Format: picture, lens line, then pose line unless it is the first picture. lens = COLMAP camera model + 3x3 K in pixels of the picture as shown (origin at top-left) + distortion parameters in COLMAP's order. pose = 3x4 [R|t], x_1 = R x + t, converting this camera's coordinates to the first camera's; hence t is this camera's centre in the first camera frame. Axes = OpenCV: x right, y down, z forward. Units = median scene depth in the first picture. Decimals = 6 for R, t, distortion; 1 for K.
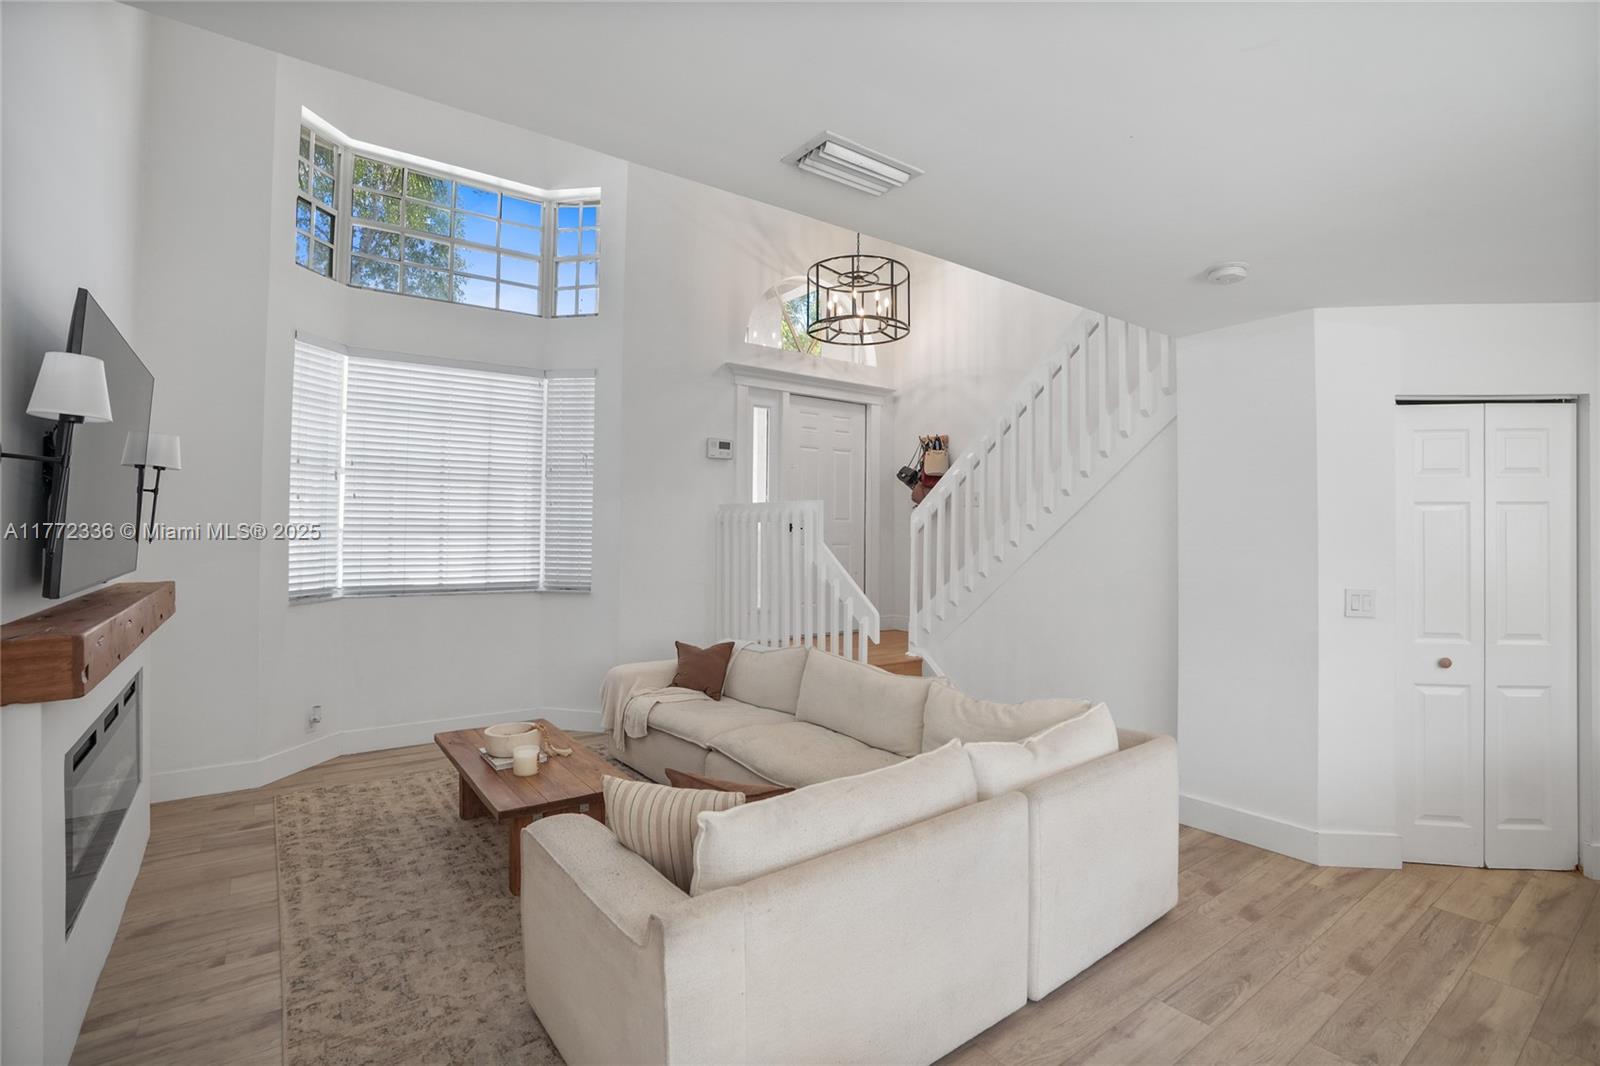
lens RADIAL K [[736.0, 0, 797.3], [0, 736.0, 532.3], [0, 0, 1]] dist [-0.005034, 0.001808]
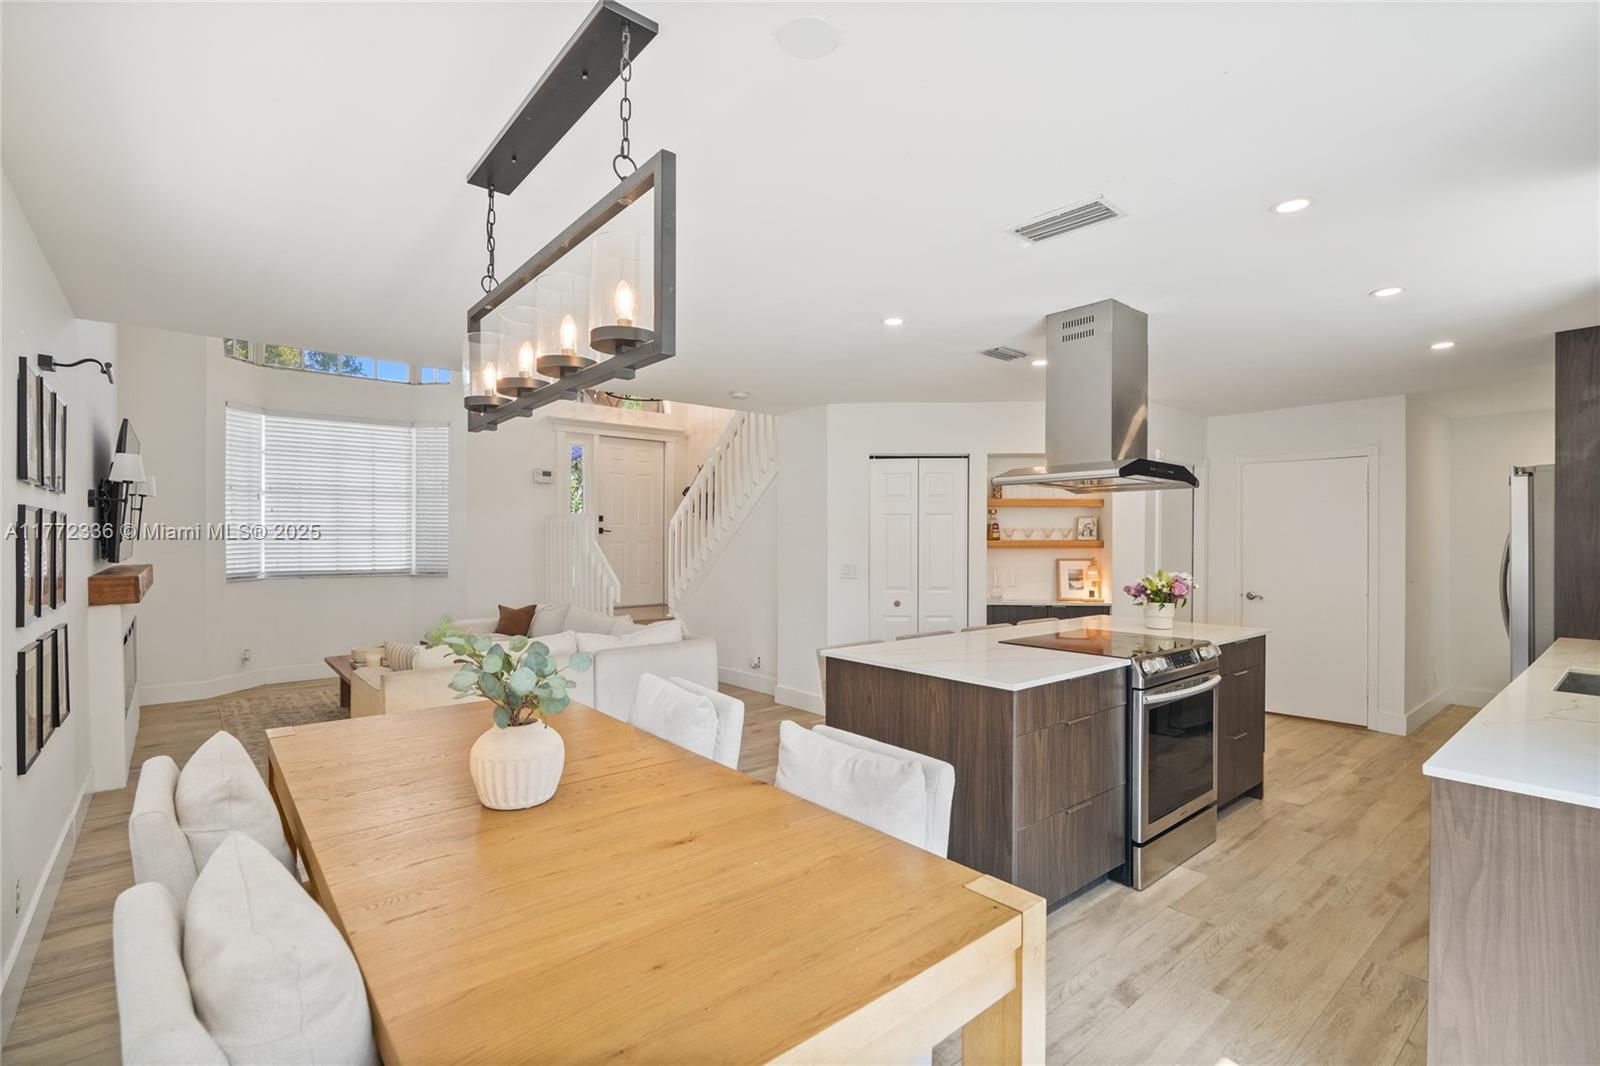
lens RADIAL K [[736.0, 0, 810.0], [0, 736.0, 548.2], [0, 0, 1]] dist [-0.005034, 0.001808]
pose [[0.997152, -0.003228, 0.075344, 0.362160], [0.002174, 0.999899, 0.014074, 0.010235], [-0.075382, -0.013870, 0.997058, -0.552187]]
